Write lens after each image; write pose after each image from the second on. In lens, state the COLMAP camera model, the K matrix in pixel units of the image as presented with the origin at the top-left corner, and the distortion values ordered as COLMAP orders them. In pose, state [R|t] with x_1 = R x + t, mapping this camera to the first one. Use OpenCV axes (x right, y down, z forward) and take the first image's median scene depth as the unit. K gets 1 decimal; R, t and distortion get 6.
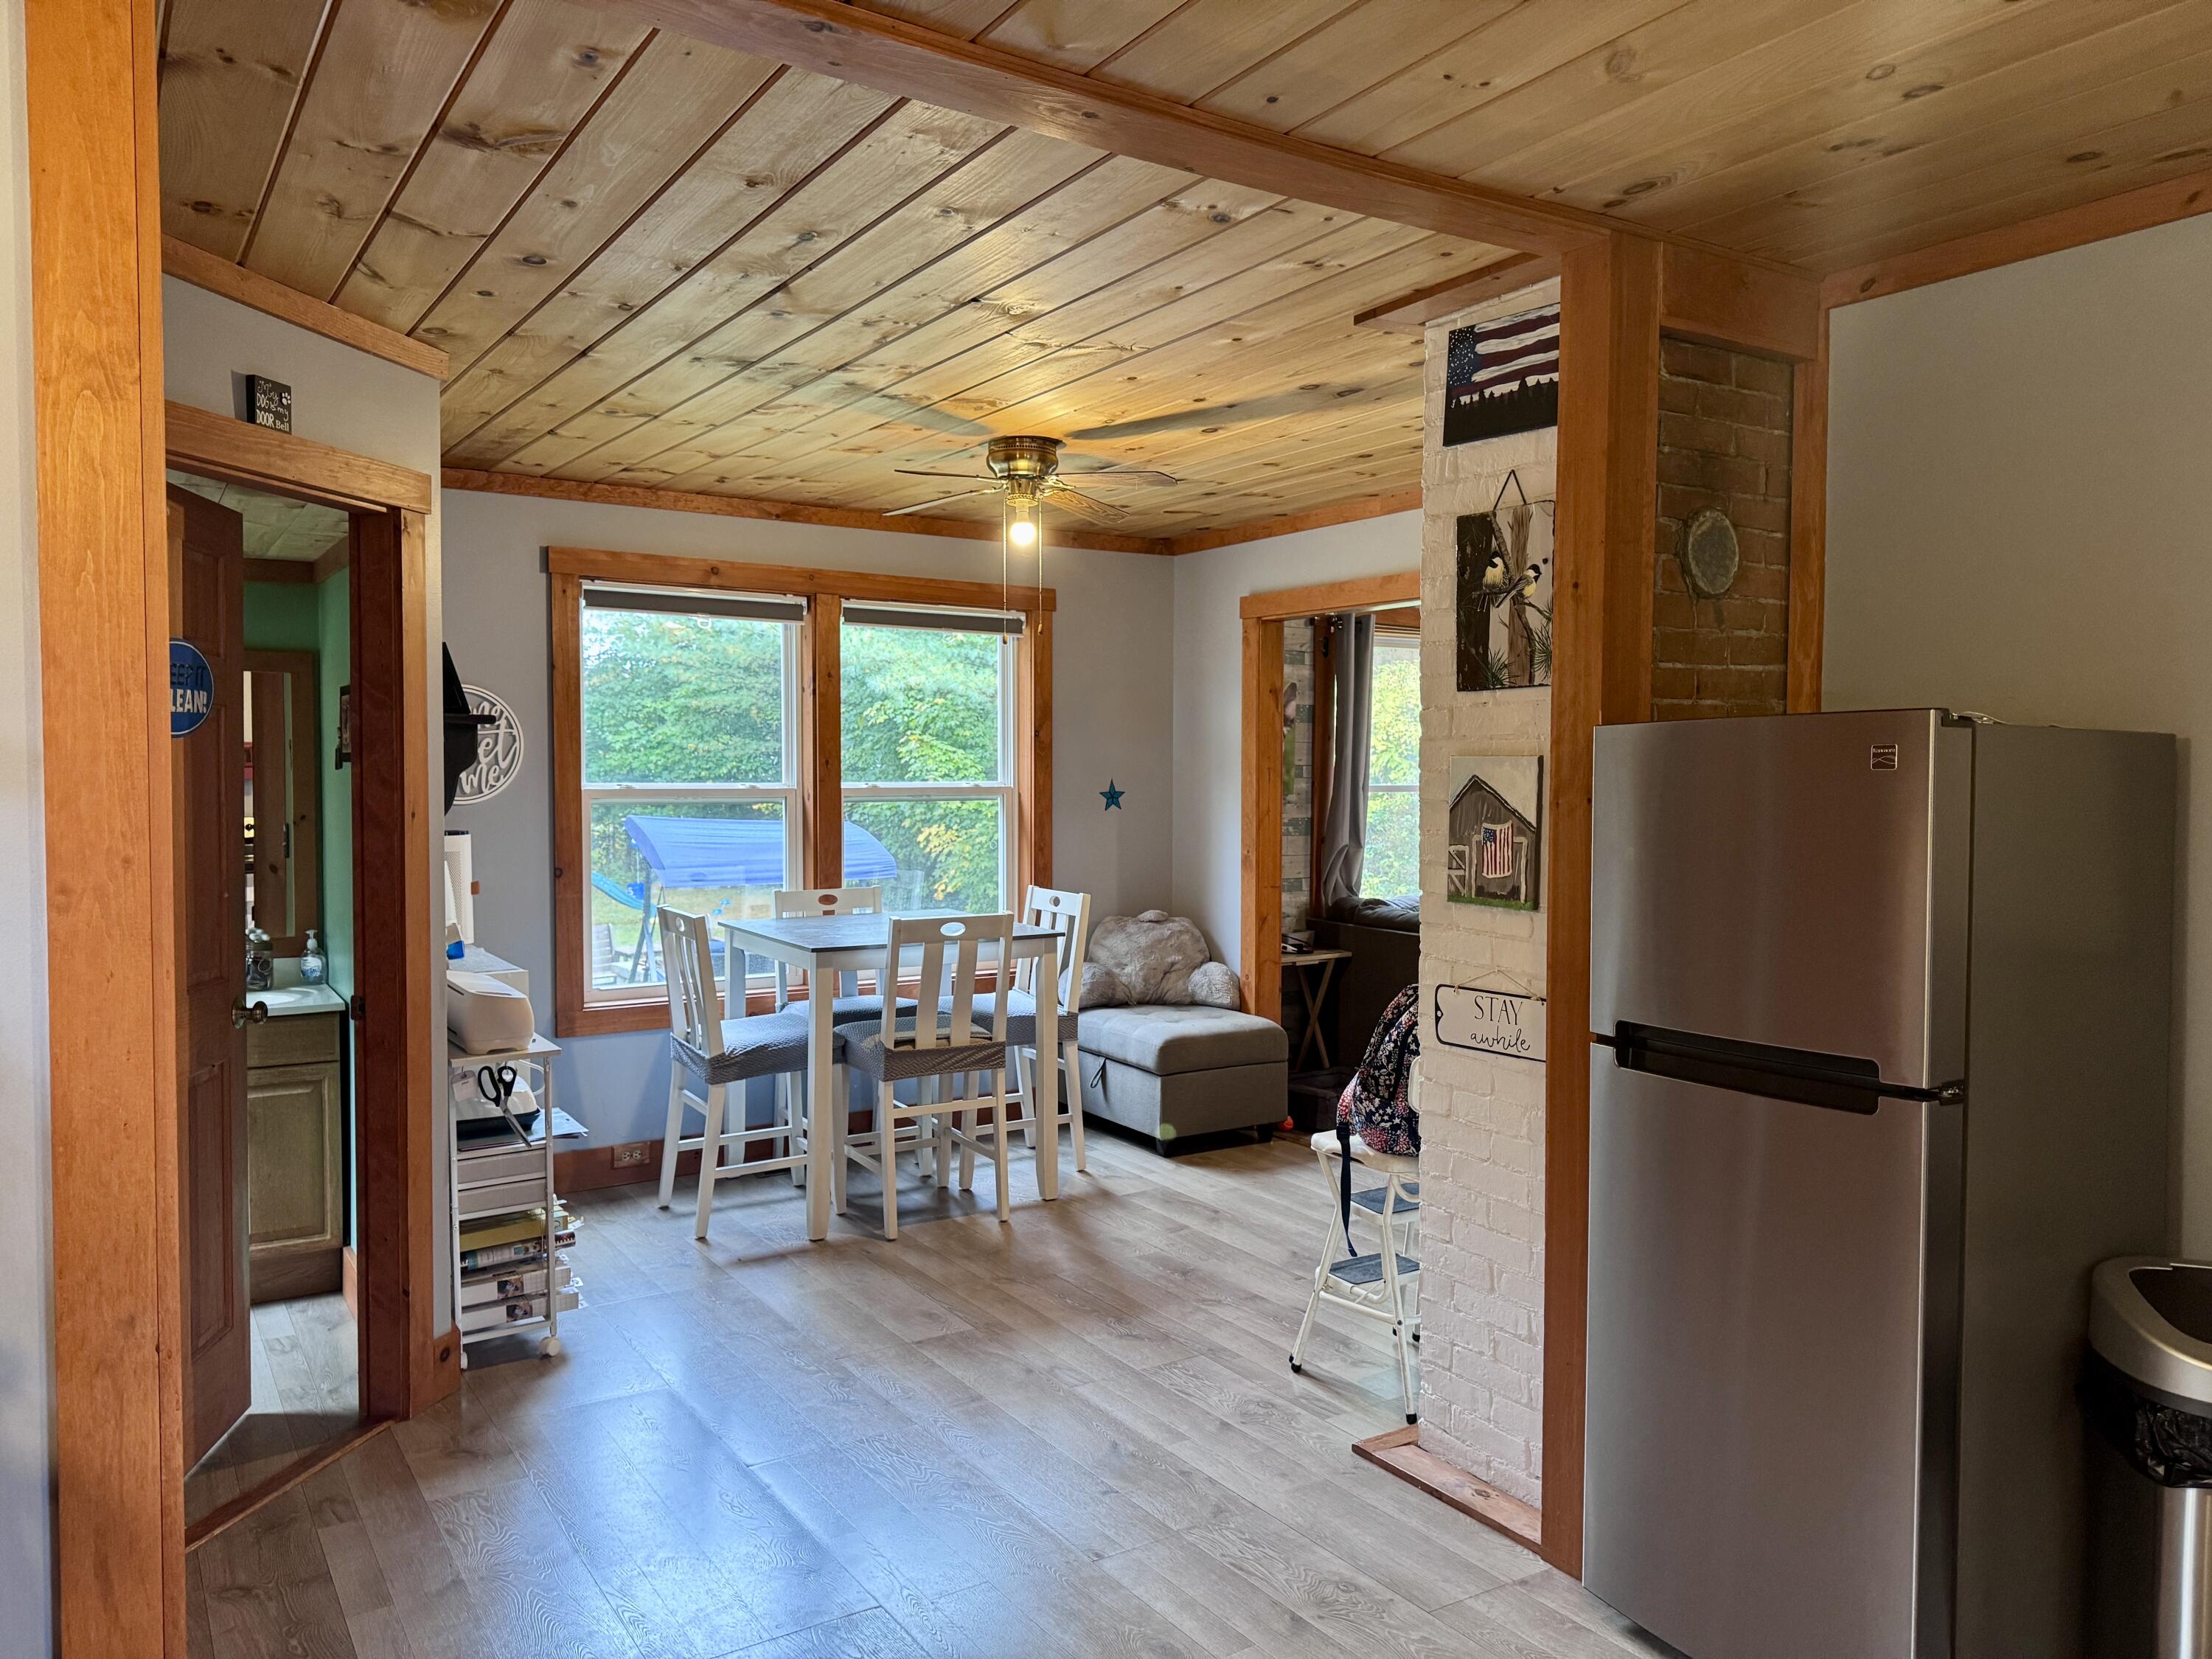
lens RADIAL K [[1547.3, 0, 1097.9], [0, 1547.3, 832.5], [0, 0, 1]] dist [0.047756, -0.052869]
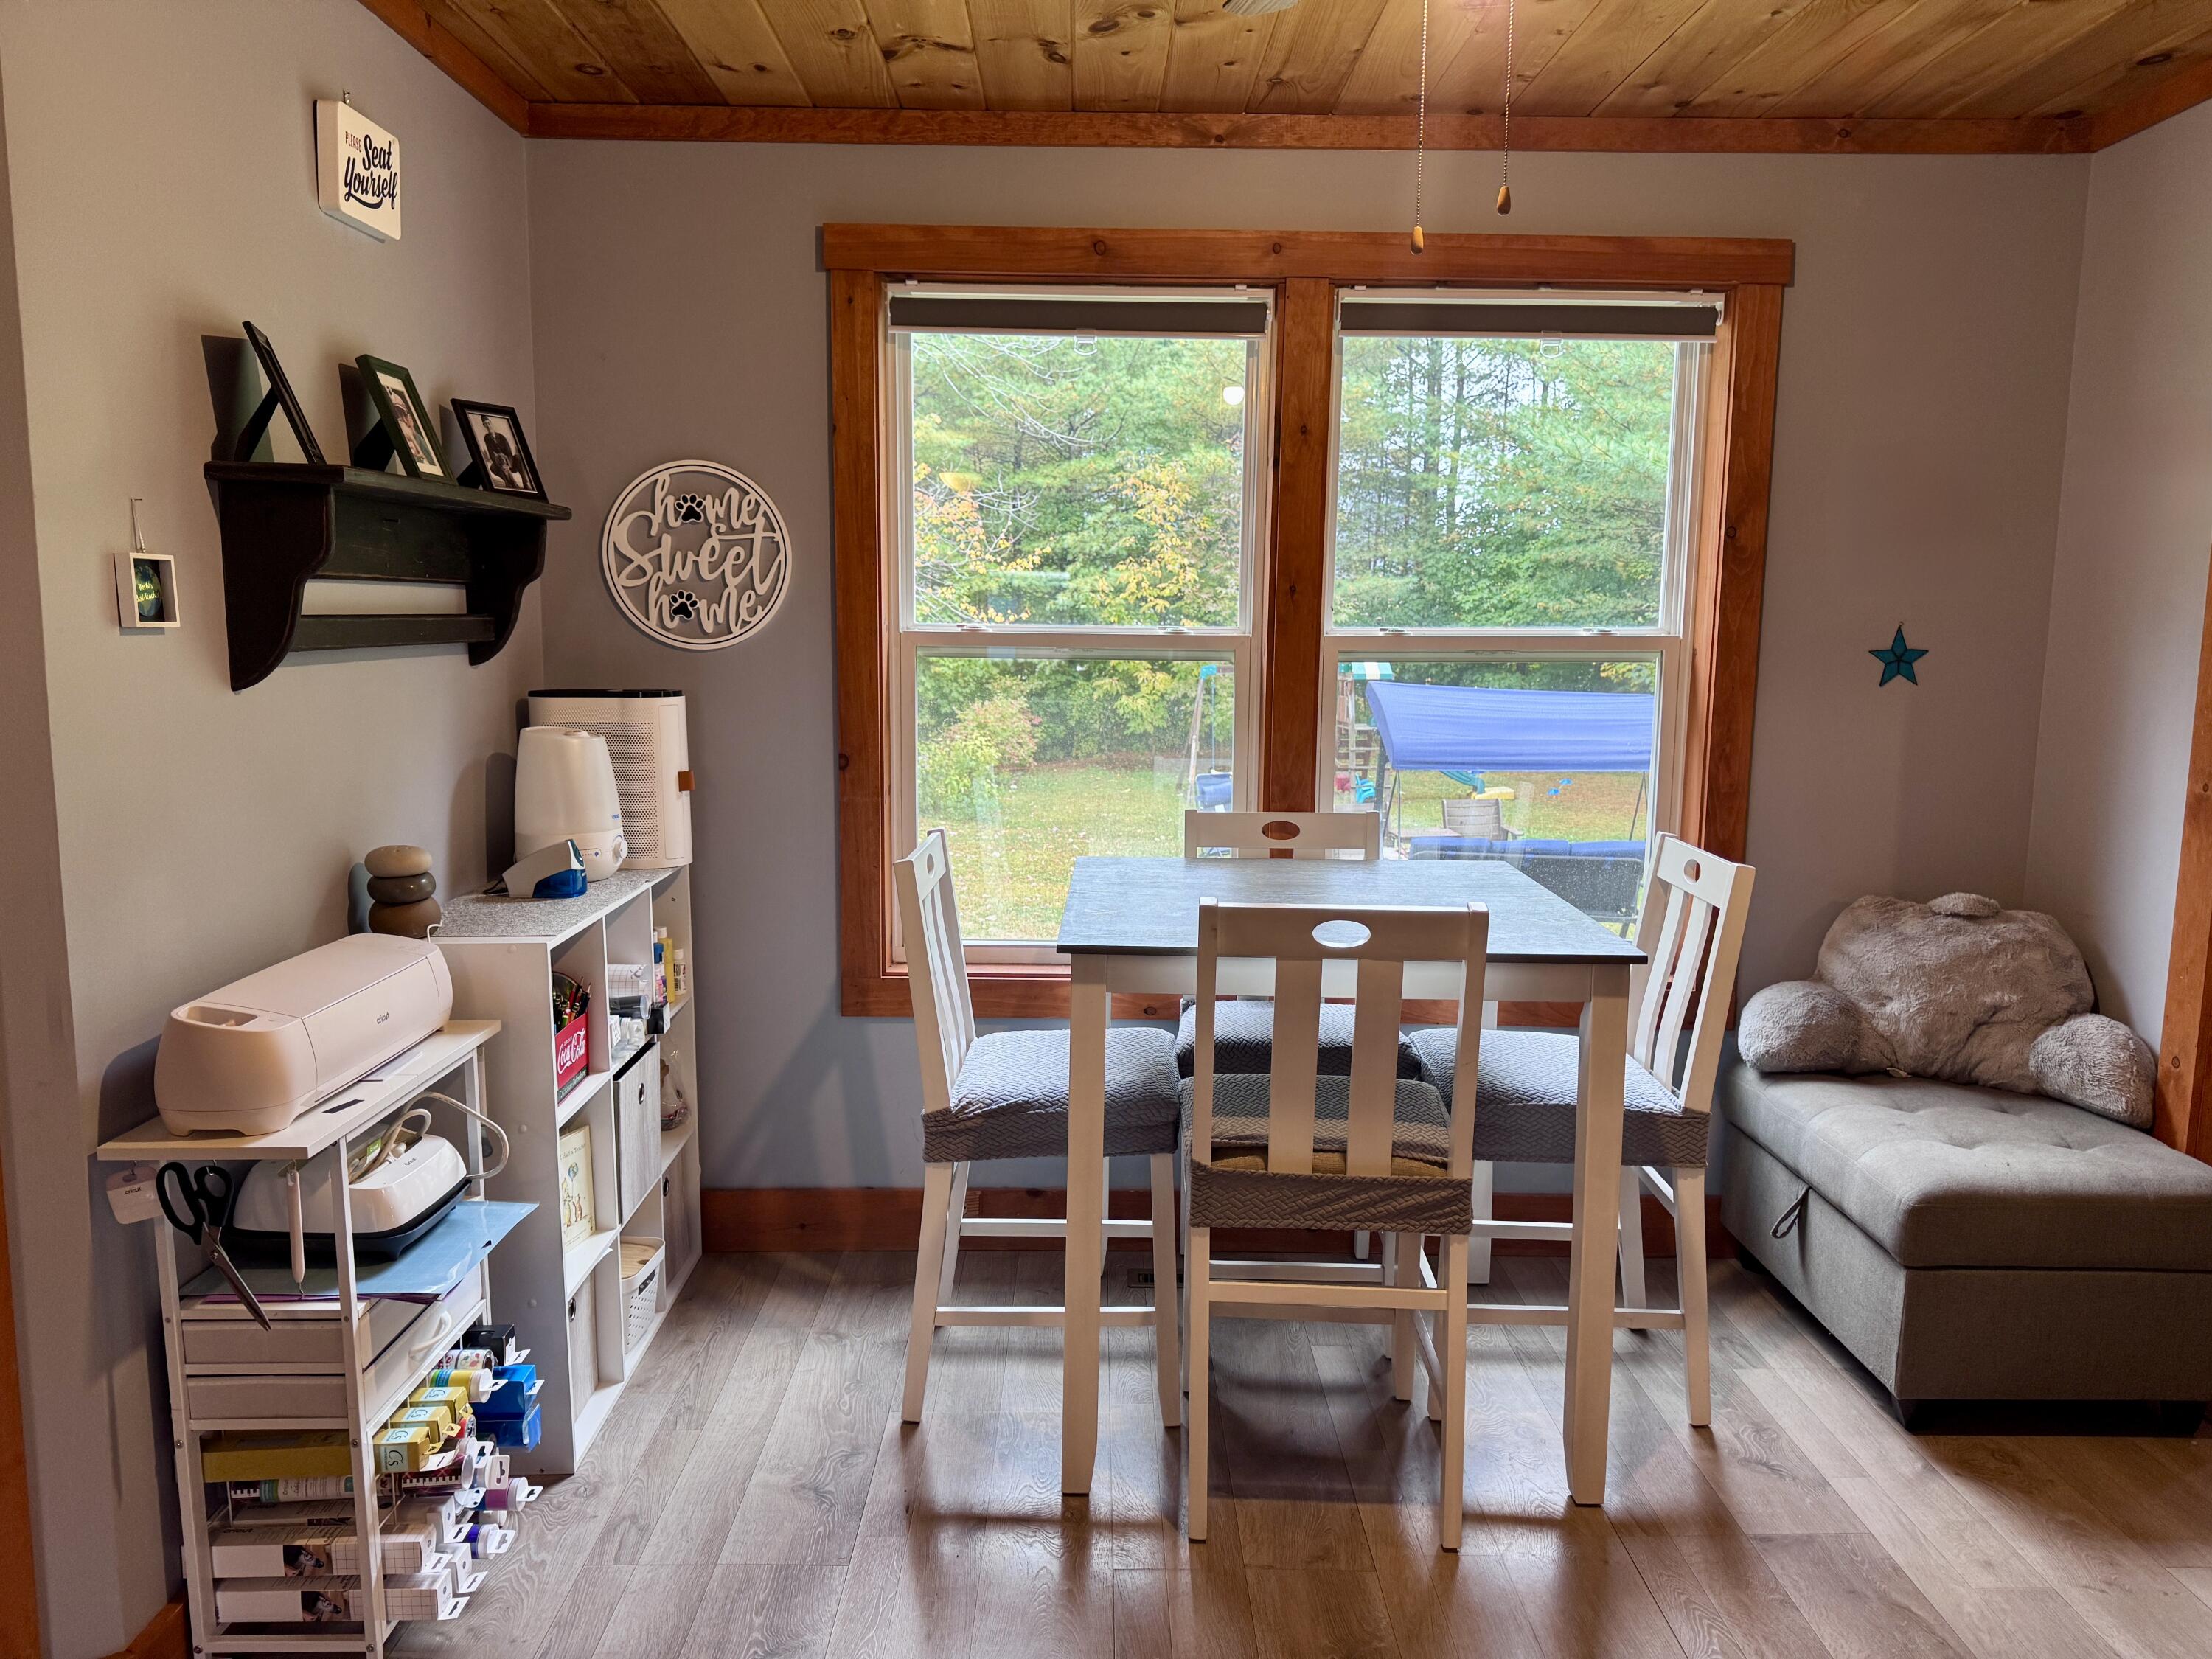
lens RADIAL K [[1547.3, 0, 1126.9], [0, 1547.3, 839.2], [0, 0, 1]] dist [0.047756, -0.052869]
pose [[0.843928, 0.078446, -0.530690, 0.165521], [-0.031307, 0.994767, 0.097259, -0.014934], [0.535542, -0.065465, 0.841968, 0.998406]]
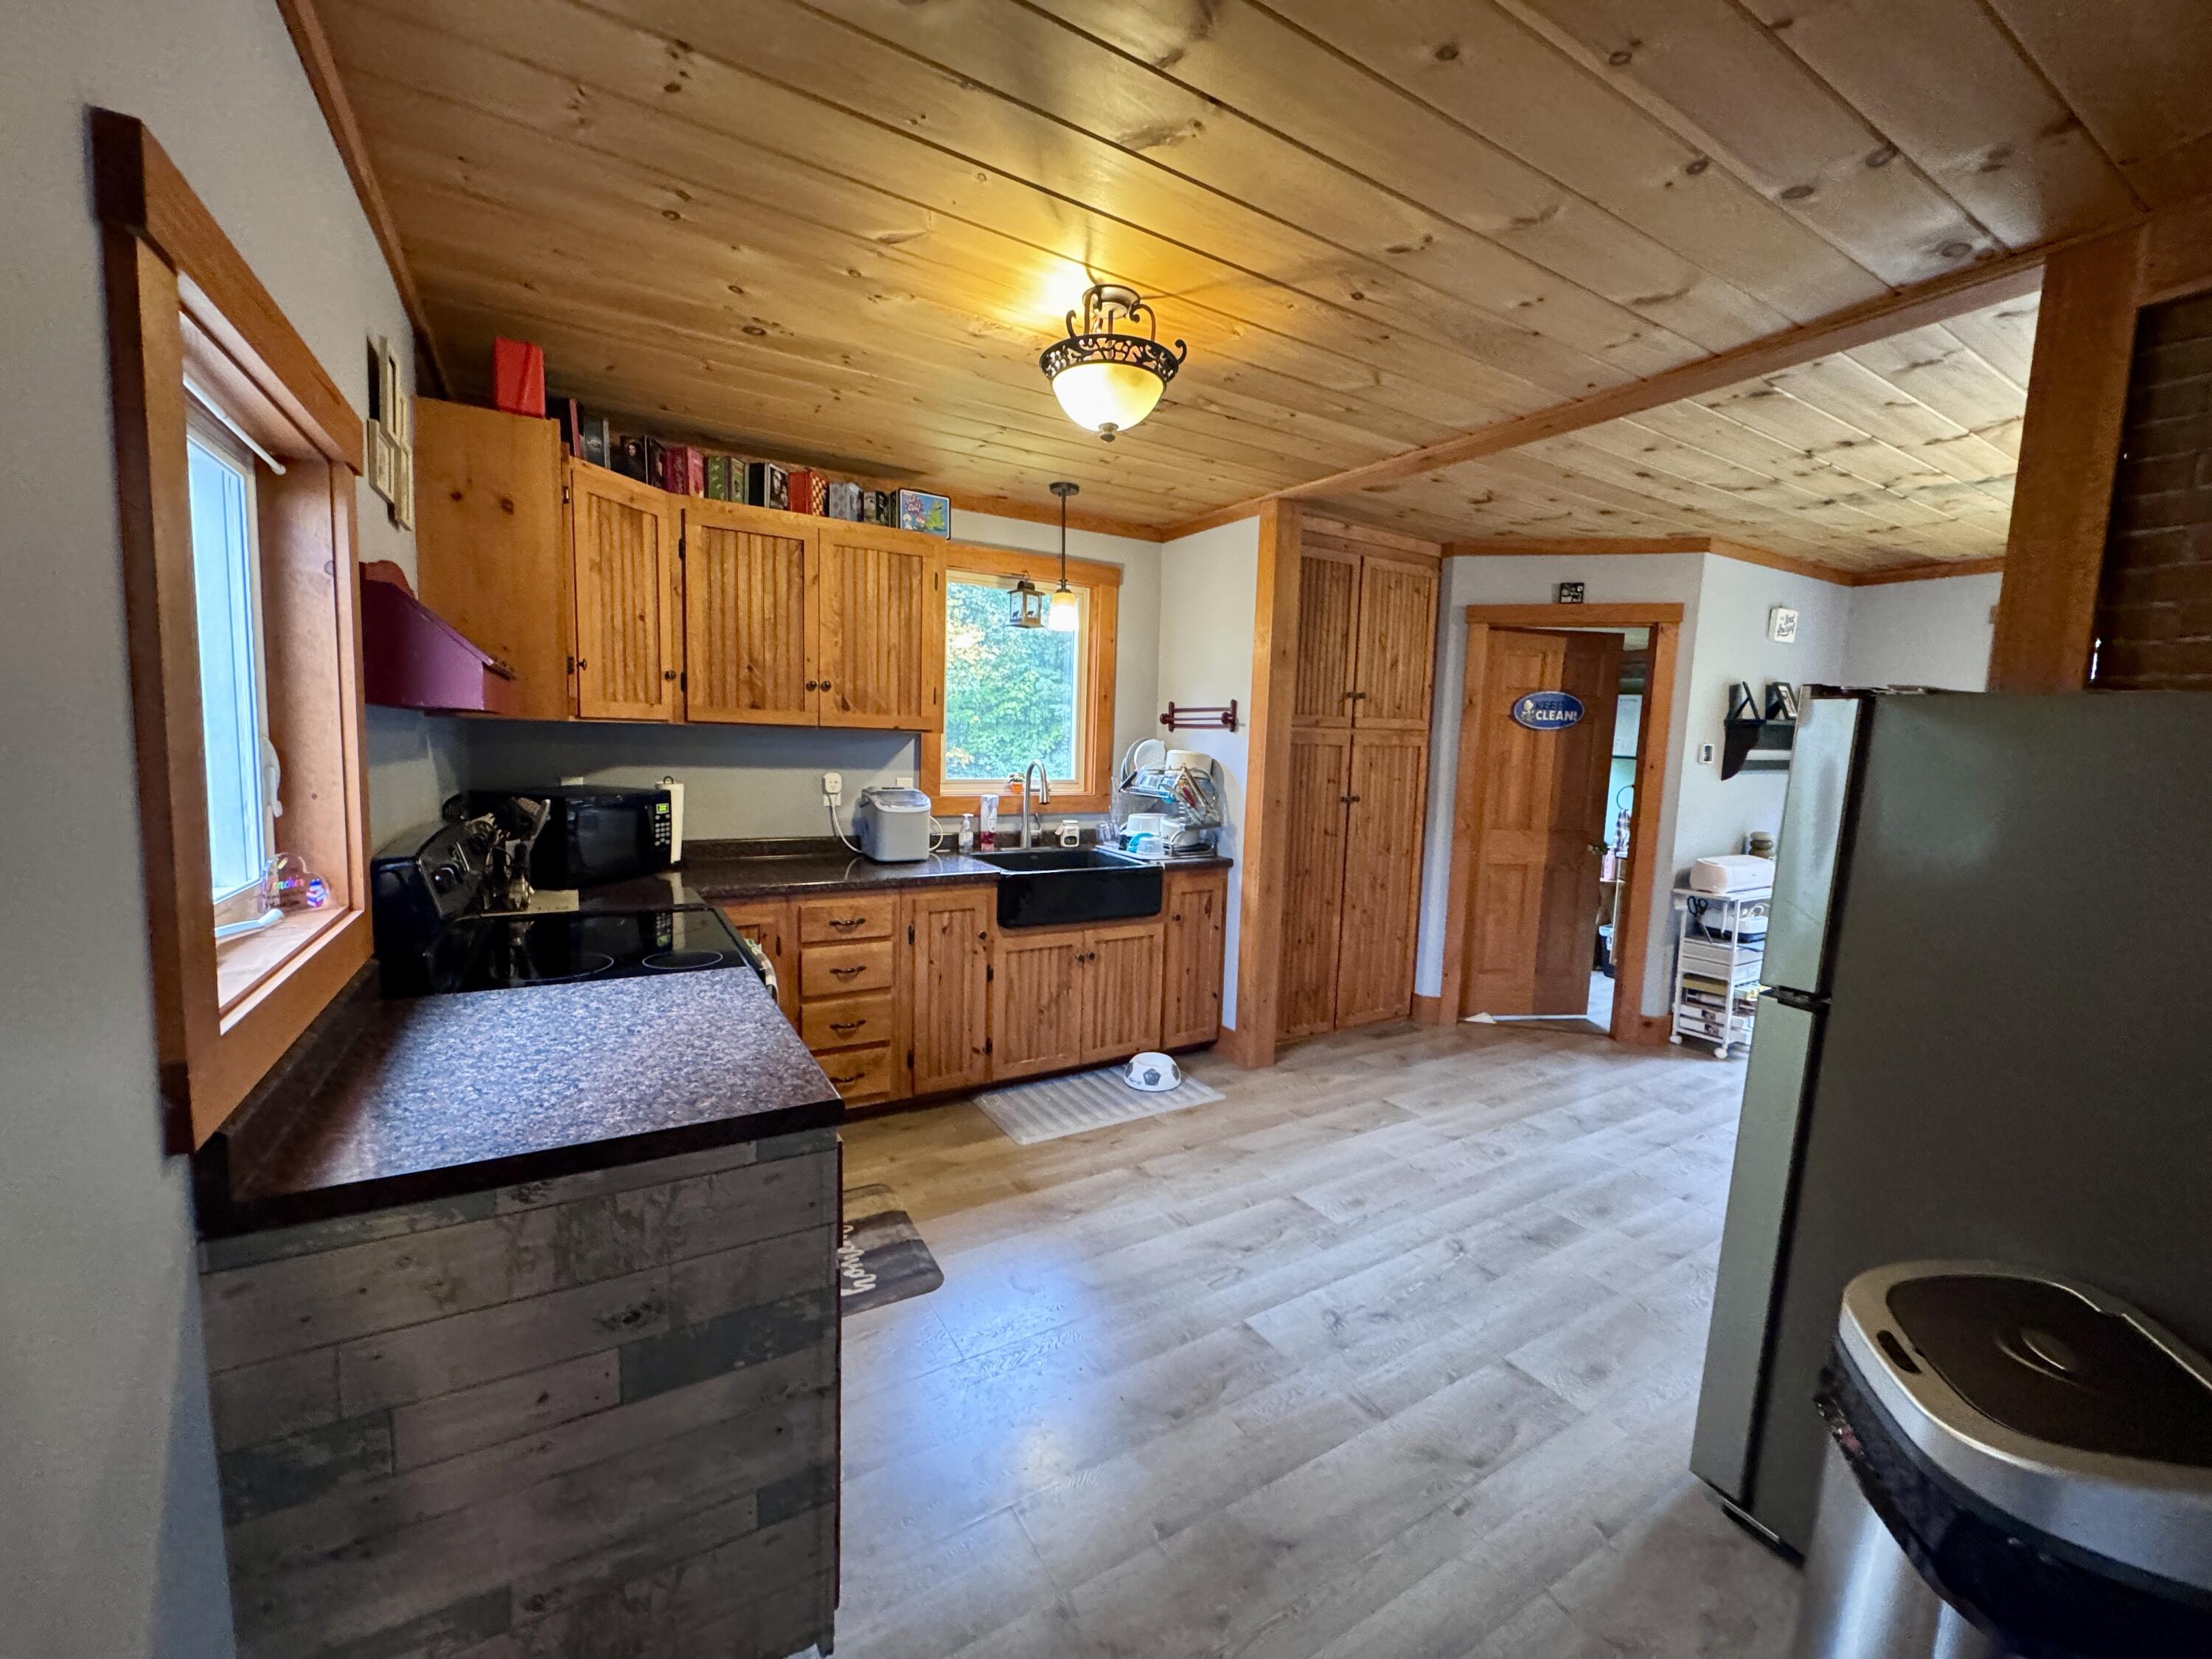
lens RADIAL K [[887.1, 0, 1105.1], [0, 887.1, 826.3], [0, 0, 1]] dist [0.001009, 0.000850]
pose [[-0.047387, 0.097286, -0.994128, 1.017599], [-0.070380, 0.992447, 0.100476, 0.000090], [0.996394, 0.074728, -0.040182, 0.388034]]
